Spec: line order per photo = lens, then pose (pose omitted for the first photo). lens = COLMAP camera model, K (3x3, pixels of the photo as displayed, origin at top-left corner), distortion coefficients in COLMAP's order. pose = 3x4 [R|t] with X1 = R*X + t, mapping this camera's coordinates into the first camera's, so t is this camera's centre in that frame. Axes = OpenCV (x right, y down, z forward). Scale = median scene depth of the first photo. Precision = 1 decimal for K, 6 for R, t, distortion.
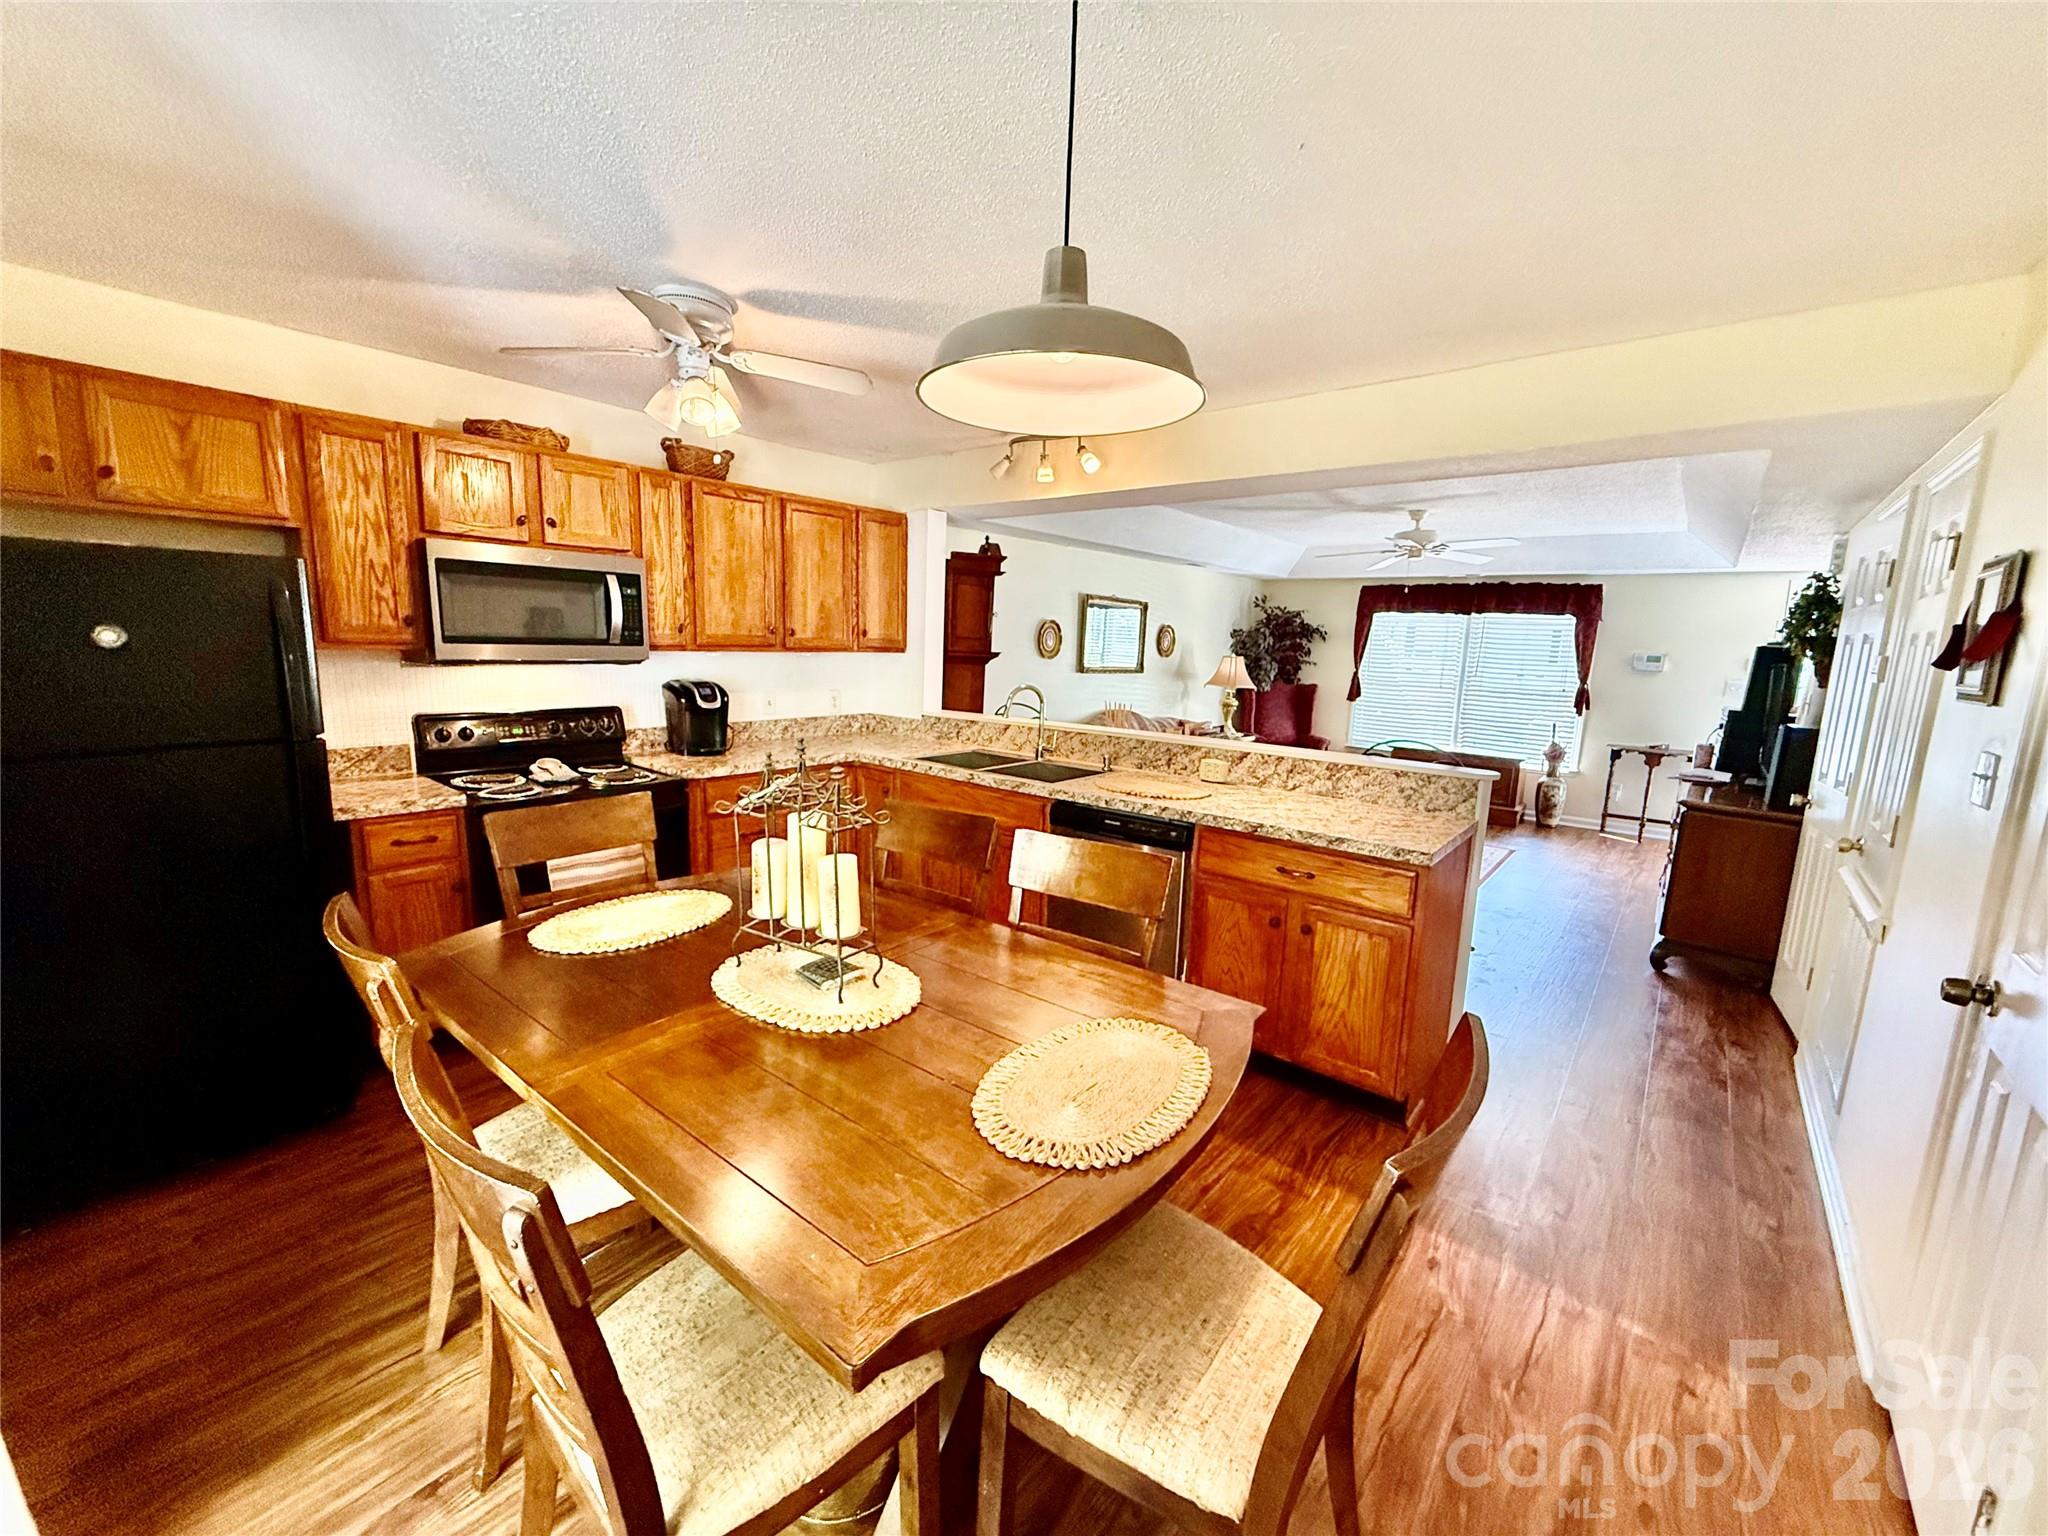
lens RADIAL K [[815.7, 0, 1024.3], [0, 815.7, 772.8], [0, 0, 1]] dist [0.001706, -0.000687]
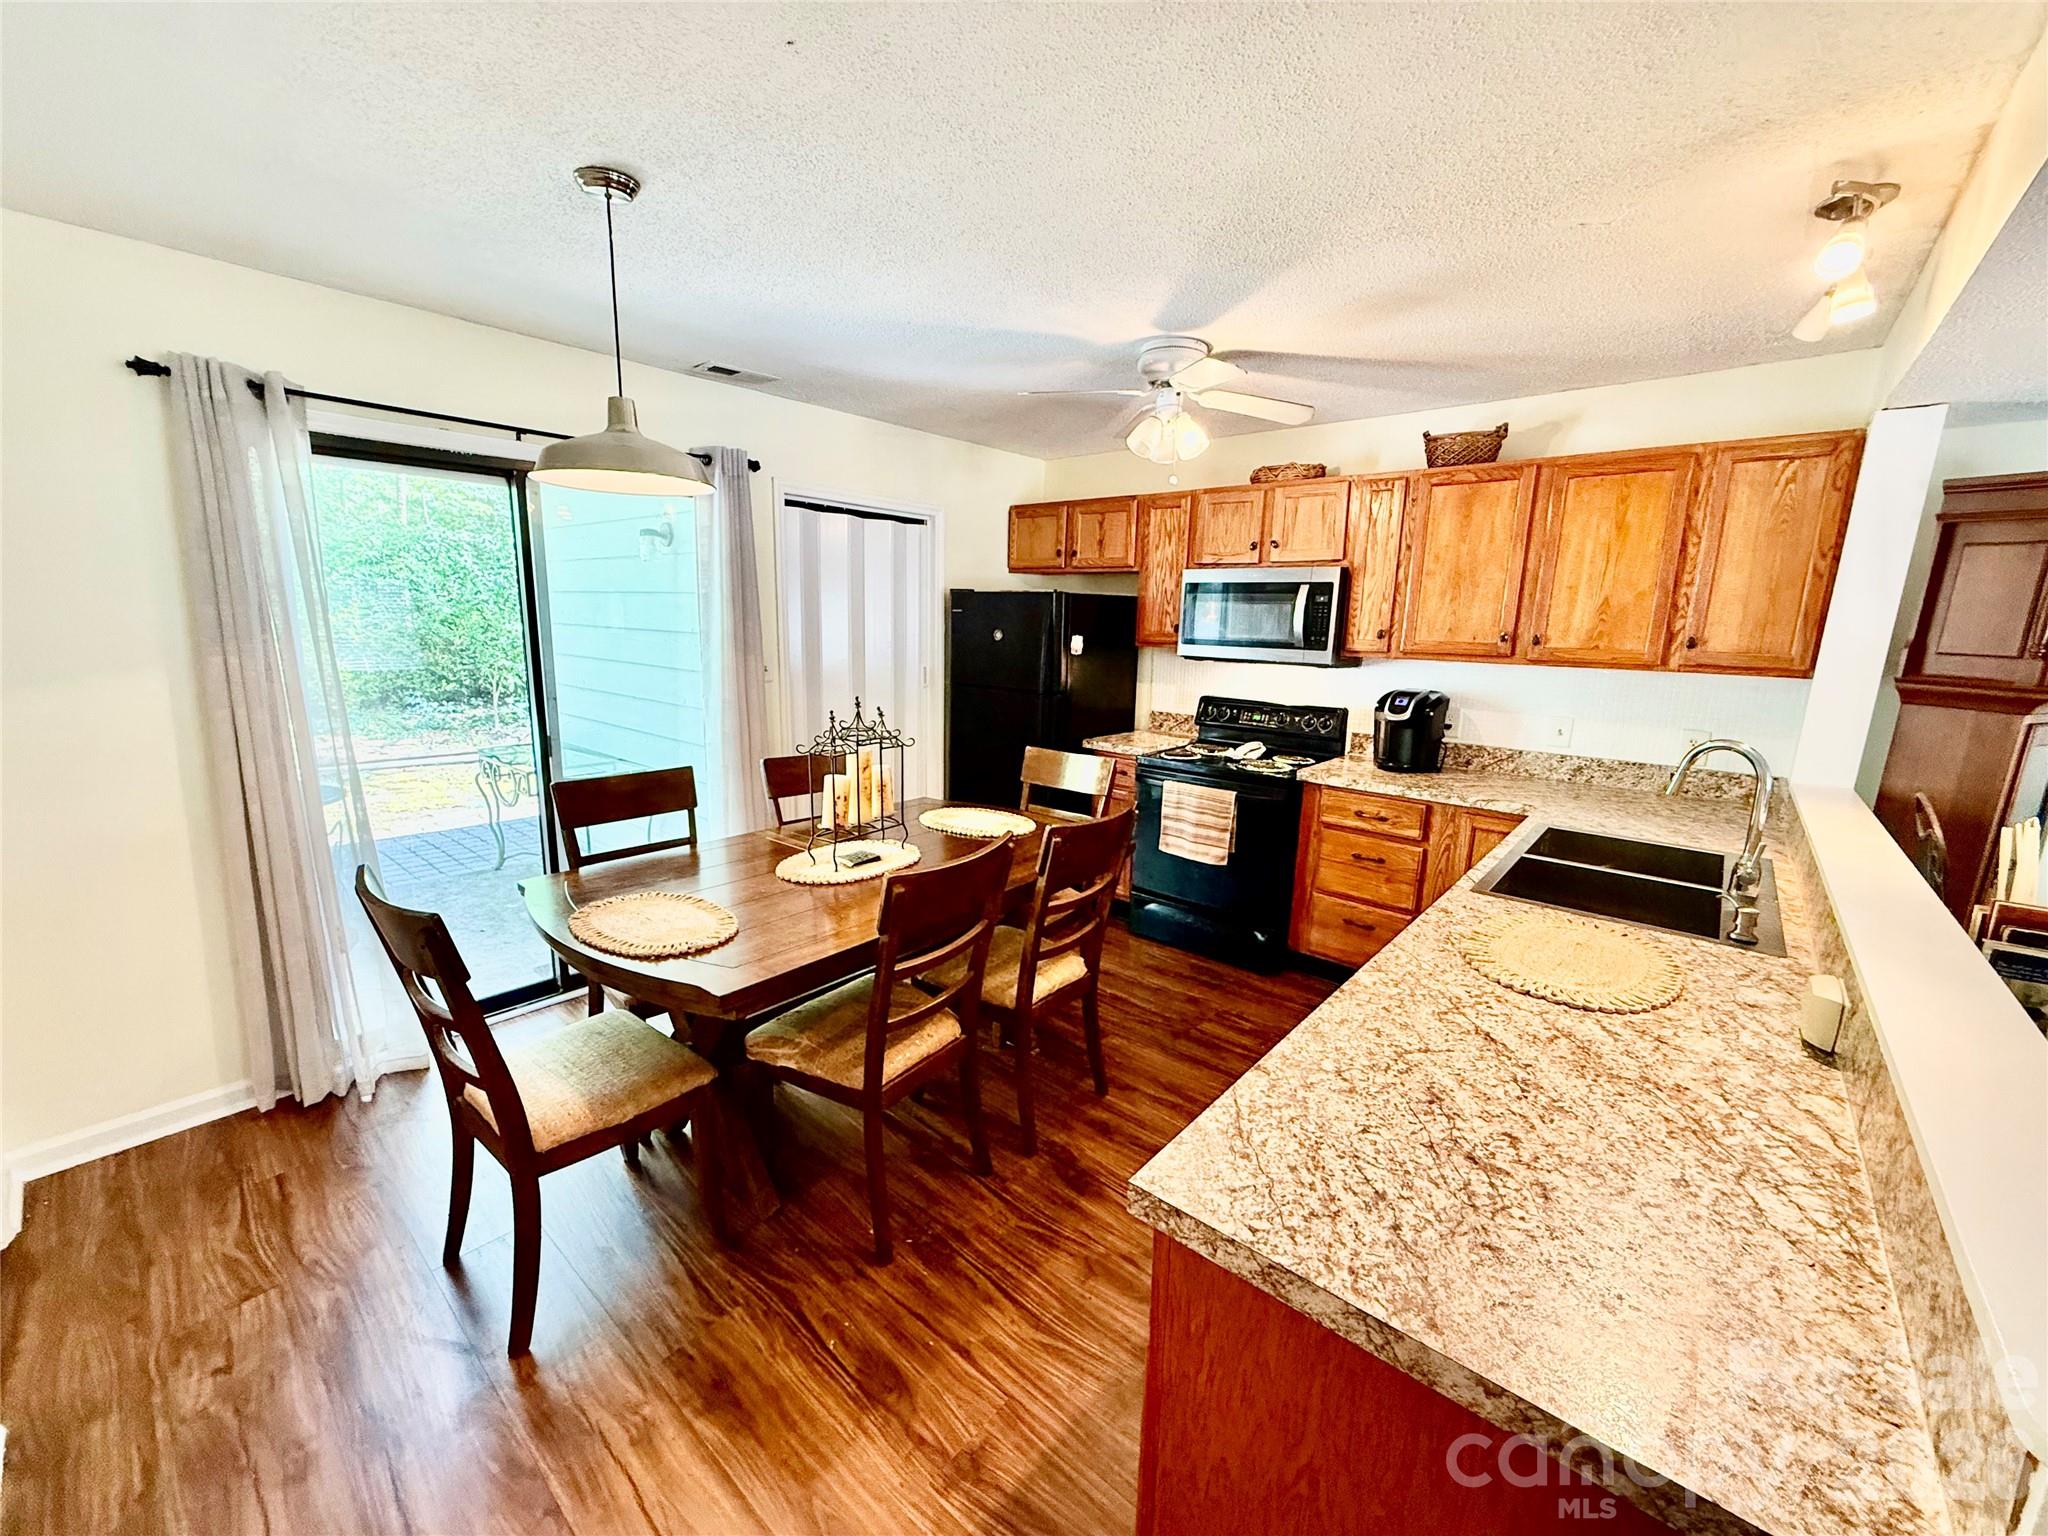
lens RADIAL K [[815.7, 0, 1016.7], [0, 815.7, 772.5], [0, 0, 1]] dist [0.001706, -0.000687]
pose [[-0.026958, 0.161256, -0.986544, 0.439064], [-0.184887, 0.969072, 0.163453, -0.074449], [0.982390, 0.186806, 0.003690, 0.465960]]
